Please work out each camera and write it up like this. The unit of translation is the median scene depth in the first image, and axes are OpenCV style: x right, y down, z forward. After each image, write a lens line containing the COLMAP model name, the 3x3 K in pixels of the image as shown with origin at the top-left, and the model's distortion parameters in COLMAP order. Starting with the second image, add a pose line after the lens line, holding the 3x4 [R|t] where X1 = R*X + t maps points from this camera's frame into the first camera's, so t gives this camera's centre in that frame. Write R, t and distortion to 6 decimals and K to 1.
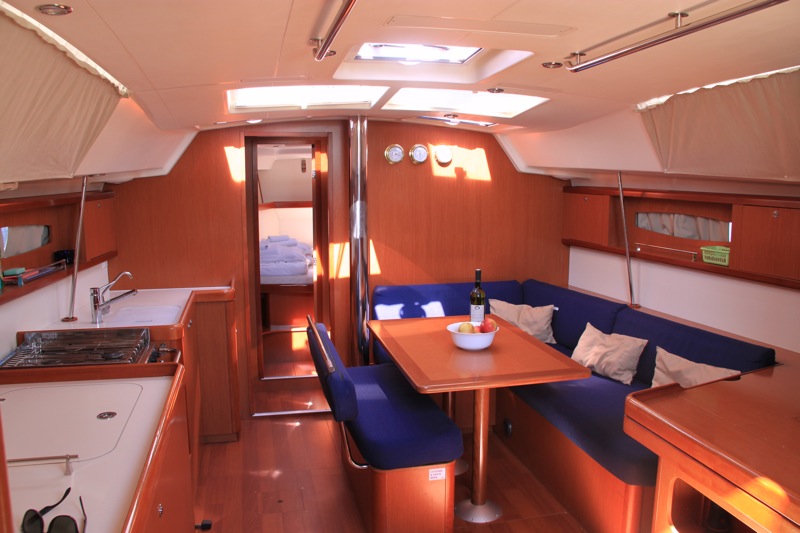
lens RADIAL K [[678.8, 0, 400.8], [0, 678.8, 272.6], [0, 0, 1]] dist [-0.172703, 0.132843]
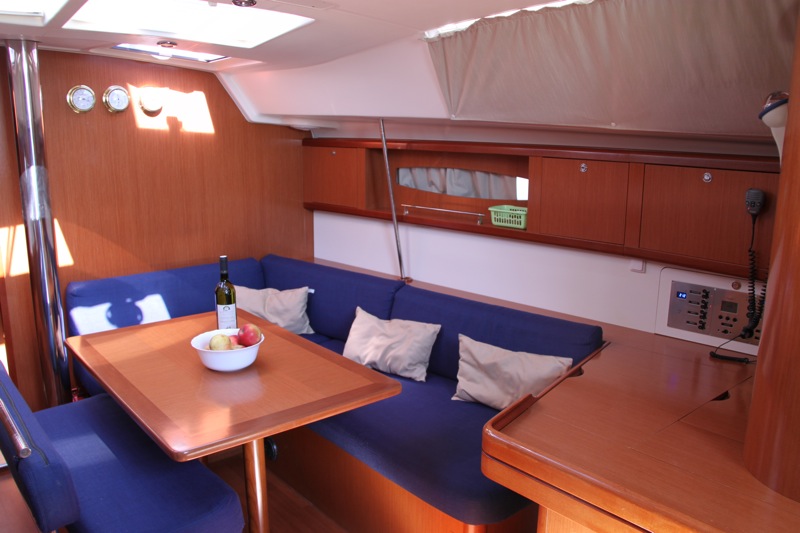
lens RADIAL K [[678.8, 0, 408.8], [0, 678.8, 265.3], [0, 0, 1]] dist [-0.172703, 0.132843]
pose [[0.889104, -0.087841, 0.449198, -0.031142], [0.061268, 0.995420, 0.073387, -0.033148], [-0.453587, -0.037727, 0.890413, 0.253634]]
